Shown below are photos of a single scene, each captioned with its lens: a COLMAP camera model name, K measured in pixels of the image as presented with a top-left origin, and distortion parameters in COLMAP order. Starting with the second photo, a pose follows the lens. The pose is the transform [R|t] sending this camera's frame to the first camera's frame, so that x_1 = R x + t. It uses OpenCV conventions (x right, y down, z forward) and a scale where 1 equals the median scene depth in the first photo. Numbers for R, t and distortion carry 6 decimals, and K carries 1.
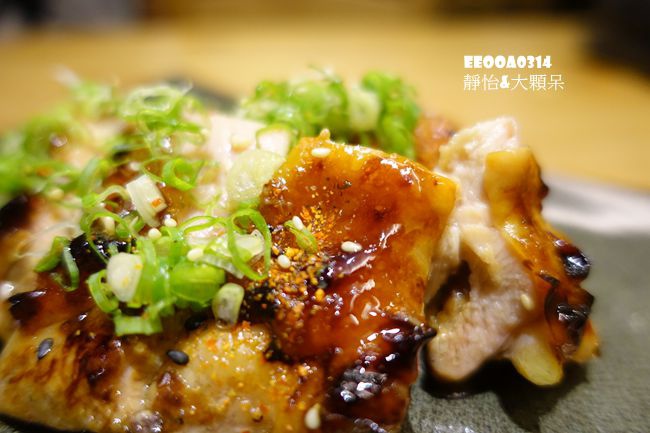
lens RADIAL K [[439.3, 0, 324.6], [0, 439.3, 217.4], [0, 0, 1]] dist [0.003766, -0.001384]
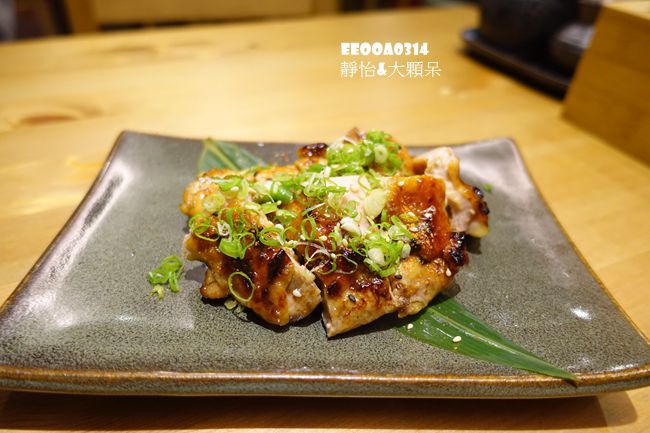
lens RADIAL K [[439.3, 0, 325.0], [0, 439.3, 216.1], [0, 0, 1]] dist [0.003766, -0.001384]
pose [[0.808978, -0.351084, 0.471481, -1.658764], [0.275392, 0.934948, 0.223675, -0.679170], [-0.519339, -0.051106, 0.853039, -0.930587]]
